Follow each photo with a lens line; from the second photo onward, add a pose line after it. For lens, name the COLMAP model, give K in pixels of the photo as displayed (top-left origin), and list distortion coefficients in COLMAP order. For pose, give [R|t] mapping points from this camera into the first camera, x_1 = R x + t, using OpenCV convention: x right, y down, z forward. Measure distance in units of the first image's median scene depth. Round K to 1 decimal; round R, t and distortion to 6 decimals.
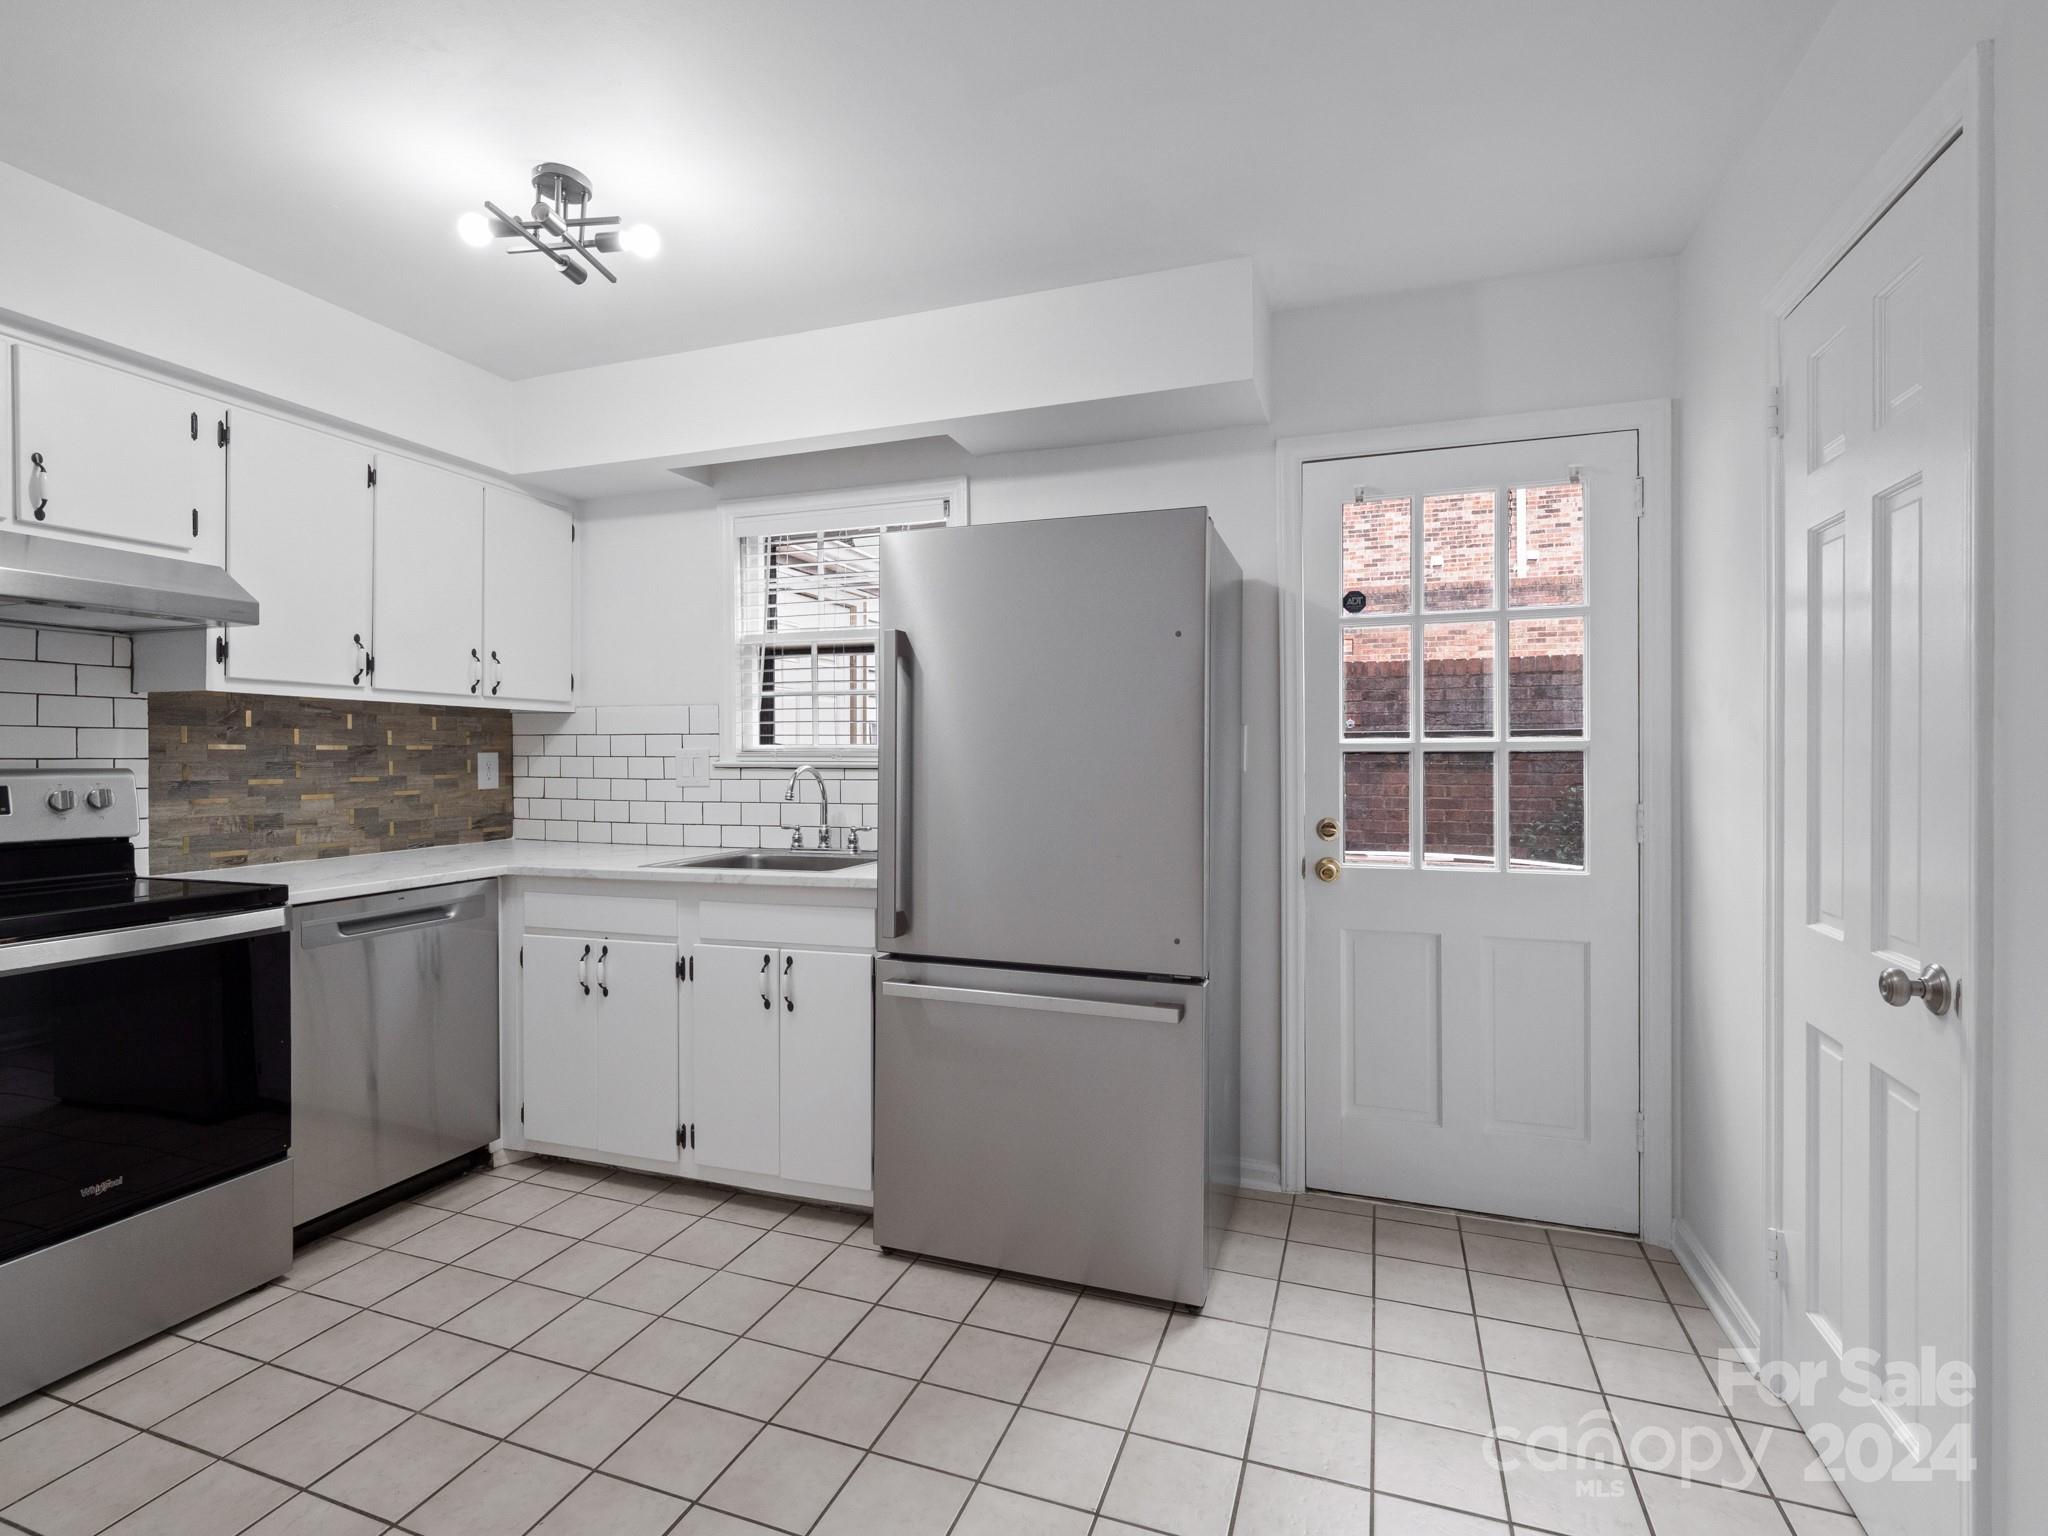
lens RADIAL K [[1000.8, 0, 1013.9], [0, 1000.8, 760.5], [0, 0, 1]] dist [0.004961, 0.000211]
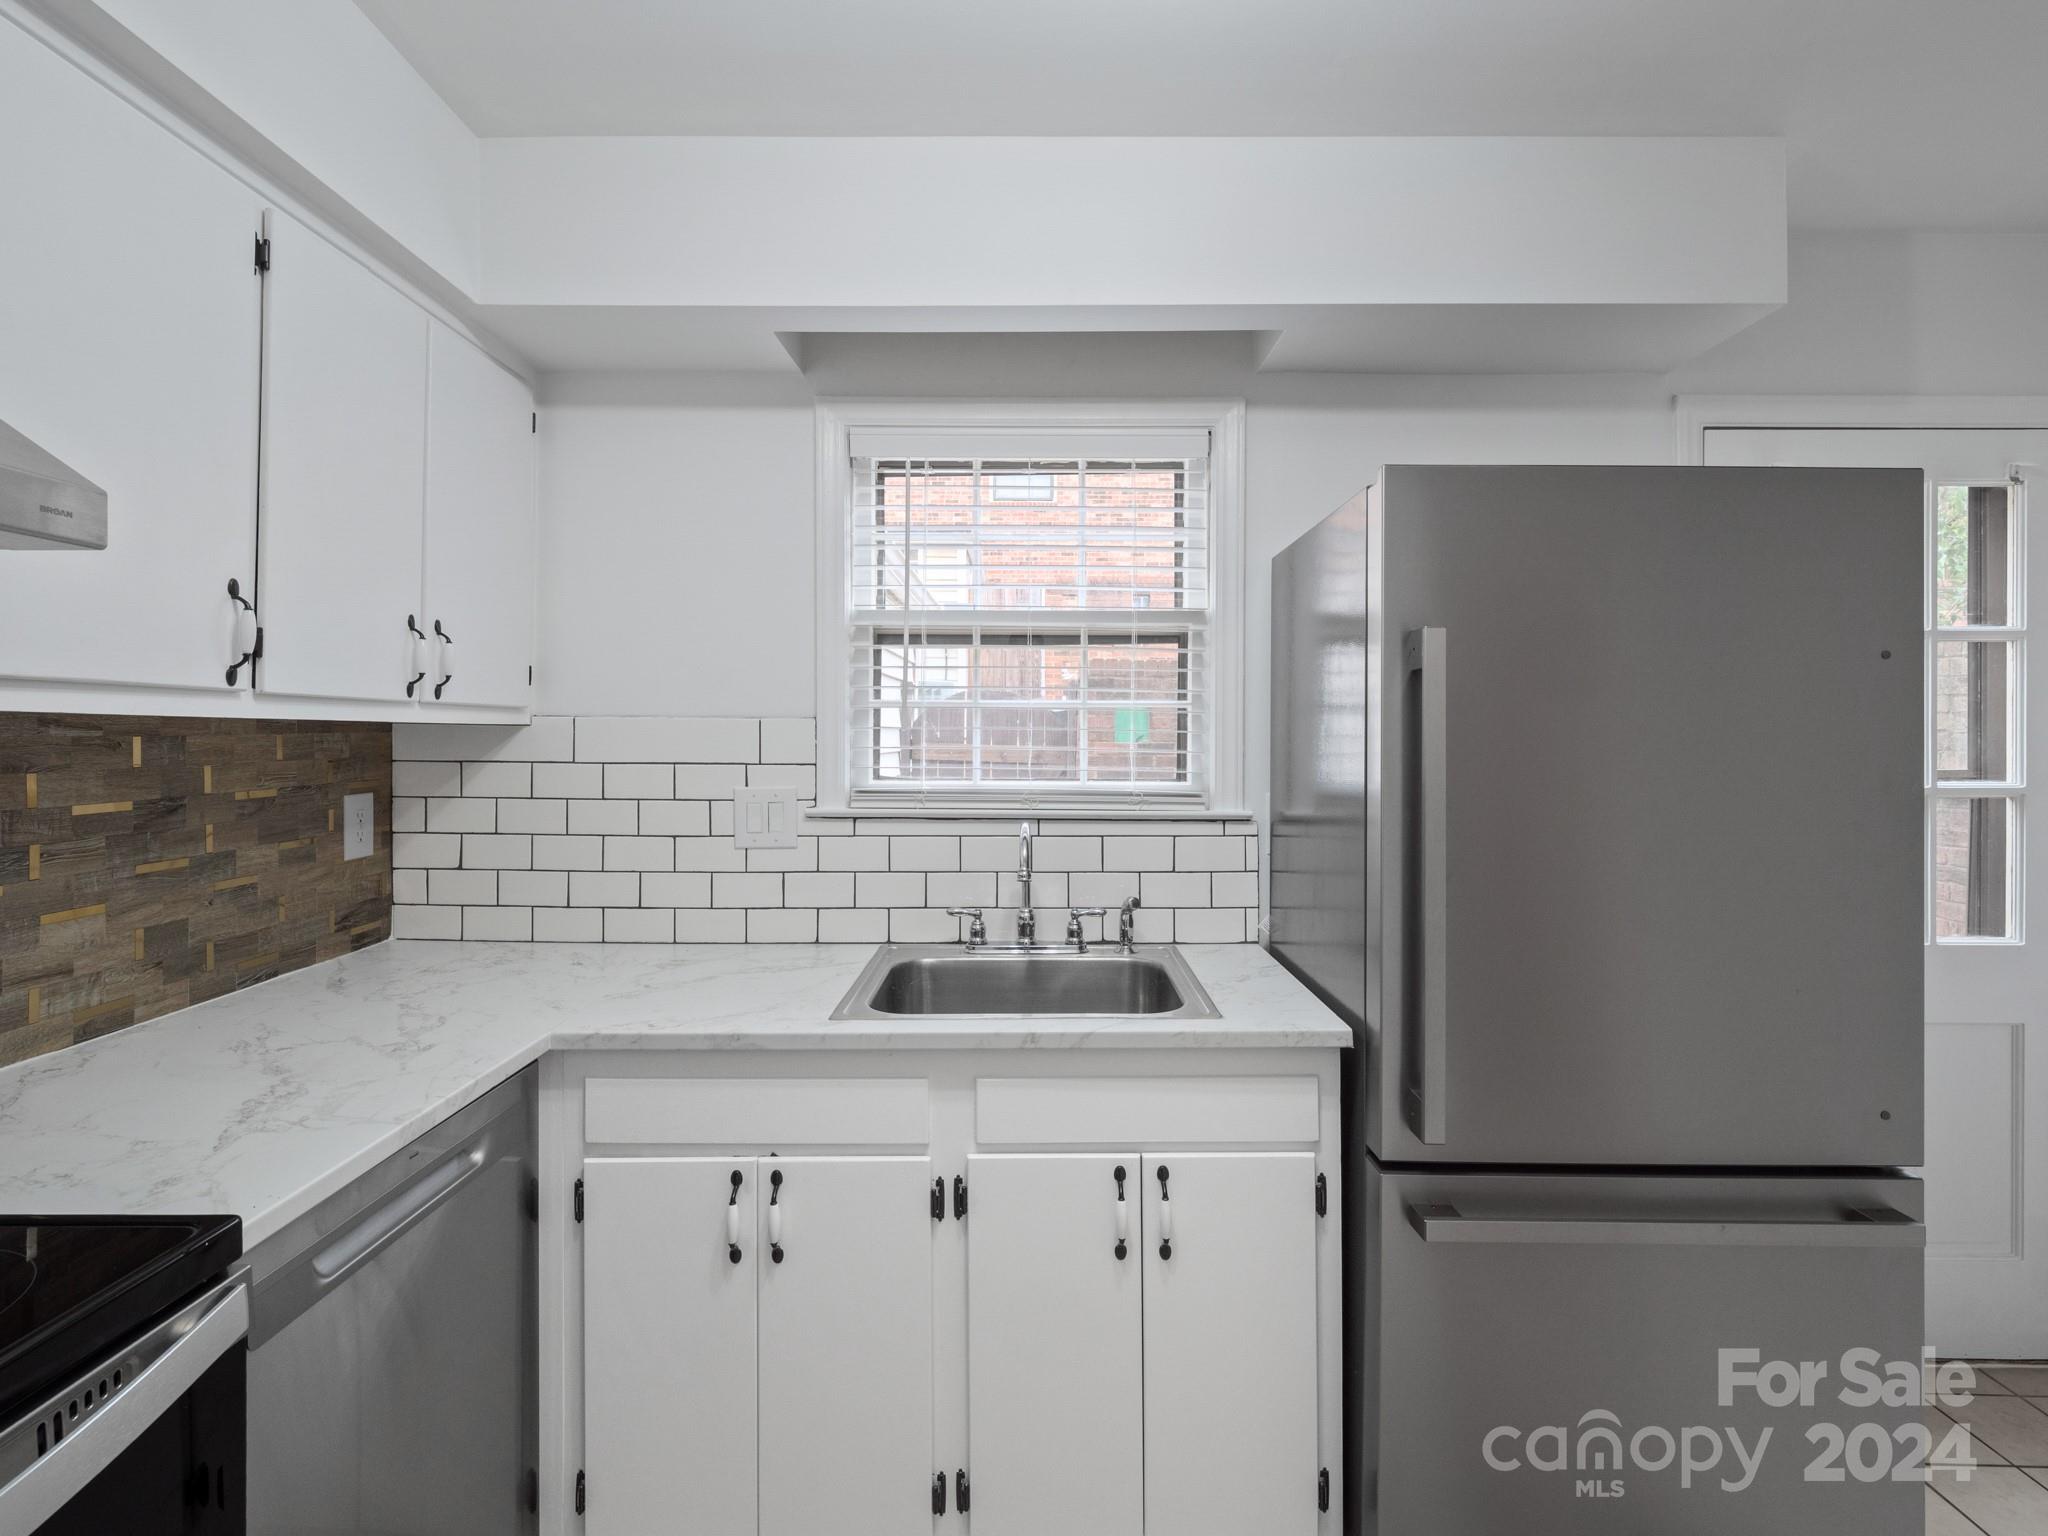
lens RADIAL K [[1005.7, 0, 1017.9], [0, 1005.7, 734.1], [0, 0, 1]] dist [0.001145, 0.000016]
pose [[0.942315, 0.005082, 0.334689, -0.429114], [-0.003478, 0.999979, -0.005391, -0.047318], [-0.334709, 0.003916, 0.942313, 0.398280]]
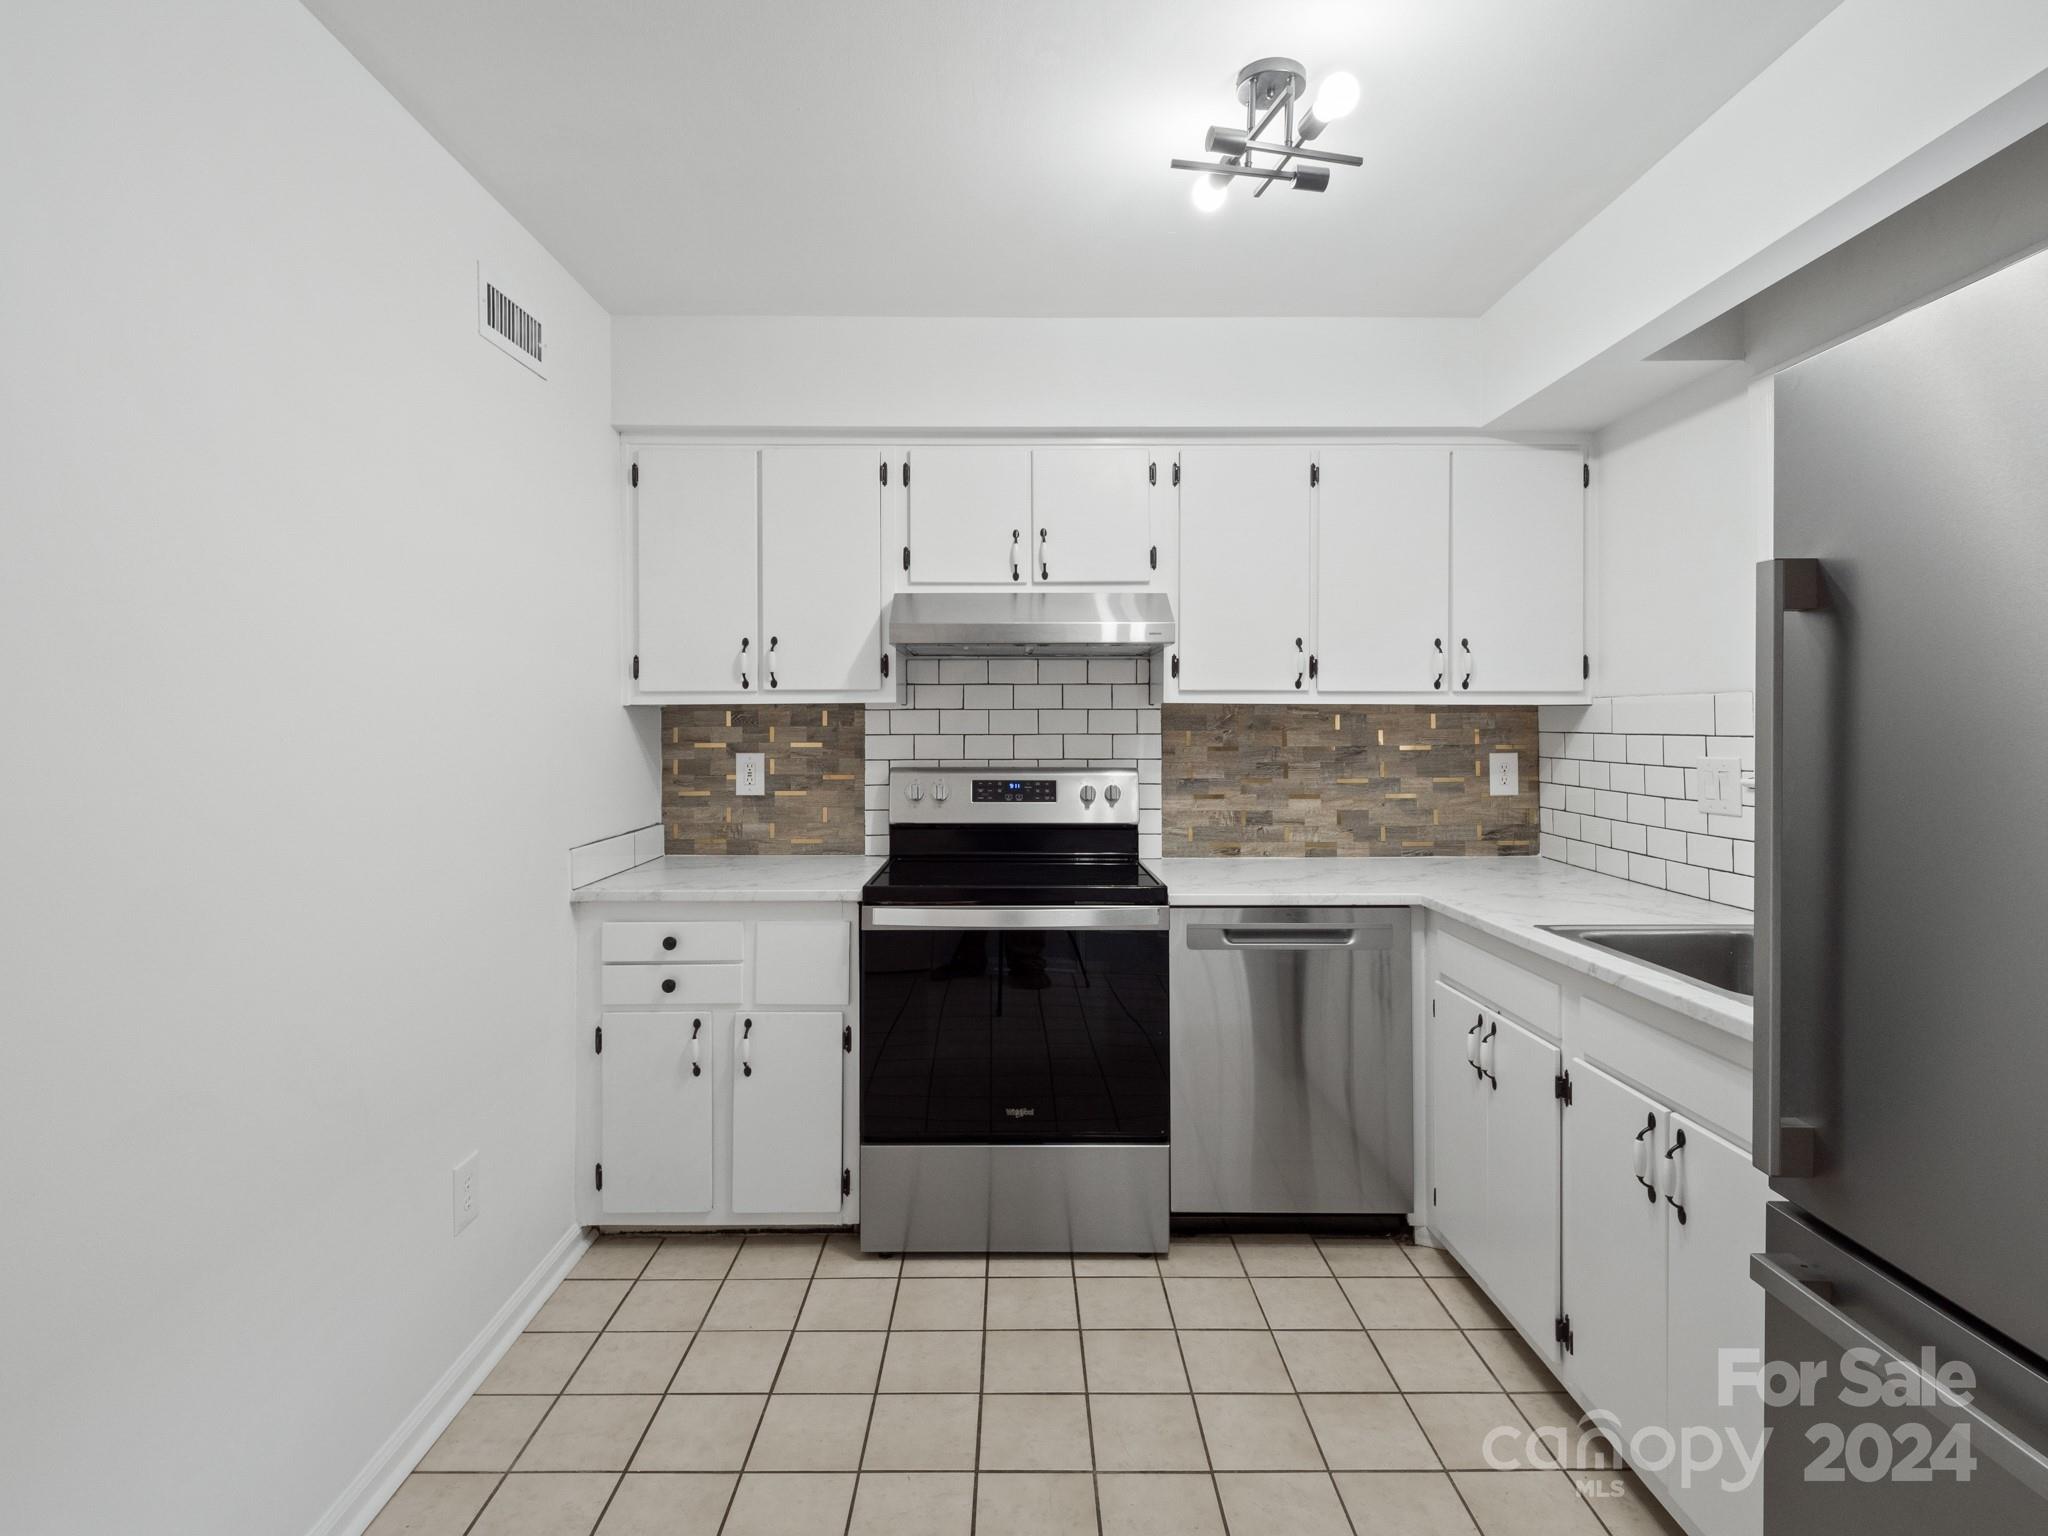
lens RADIAL K [[1012.7, 0, 1014.3], [0, 1012.7, 718.2], [0, 0, 1]] dist [0.004368, -0.000098]
pose [[0.345868, -0.004784, -0.938271, 0.172575], [-0.004931, 0.999964, -0.006916, -0.034951], [0.938270, 0.007018, 0.345832, 0.359428]]
